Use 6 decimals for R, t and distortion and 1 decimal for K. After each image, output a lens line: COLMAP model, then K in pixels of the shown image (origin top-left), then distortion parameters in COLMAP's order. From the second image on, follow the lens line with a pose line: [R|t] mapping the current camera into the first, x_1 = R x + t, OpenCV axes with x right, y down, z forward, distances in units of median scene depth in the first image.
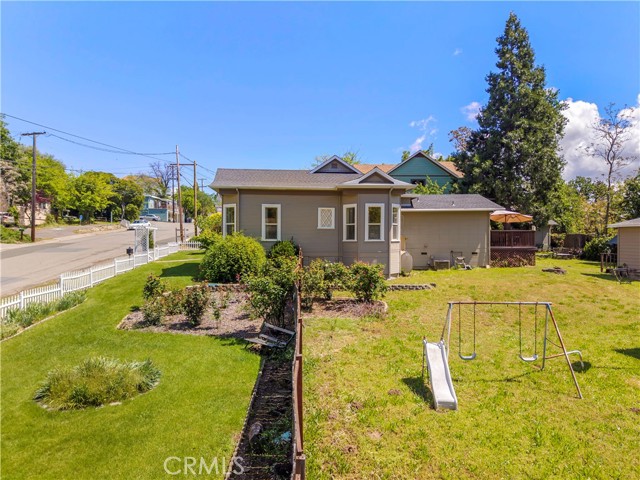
lens RADIAL K [[440.9, 0, 317.5], [0, 440.9, 239.9], [0, 0, 1]] dist [0.009017, -0.004636]
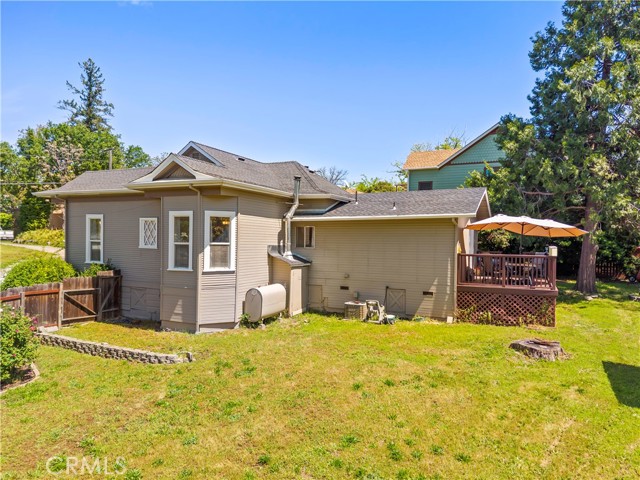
lens RADIAL K [[440.9, 0, 317.5], [0, 440.9, 239.9], [0, 0, 1]] dist [0.009017, -0.004636]
pose [[0.876141, 0.010775, -0.481934, 0.582092], [-0.012463, 0.999922, -0.000301, -0.041301], [0.481894, 0.006270, 0.876207, 0.510669]]
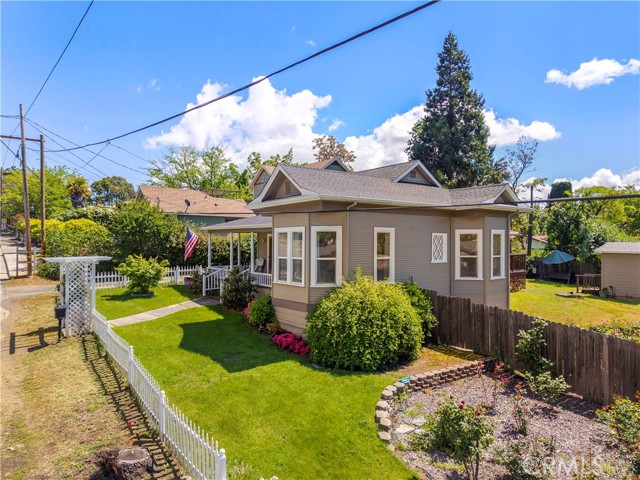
lens RADIAL K [[440.9, 0, 317.5], [0, 440.9, 239.9], [0, 0, 1]] dist [0.009017, -0.004636]
pose [[0.823900, 0.001530, 0.566734, -0.545817], [0.000161, 0.999996, -0.002934, -0.059488], [-0.566736, 0.002508, 0.823896, 0.505822]]
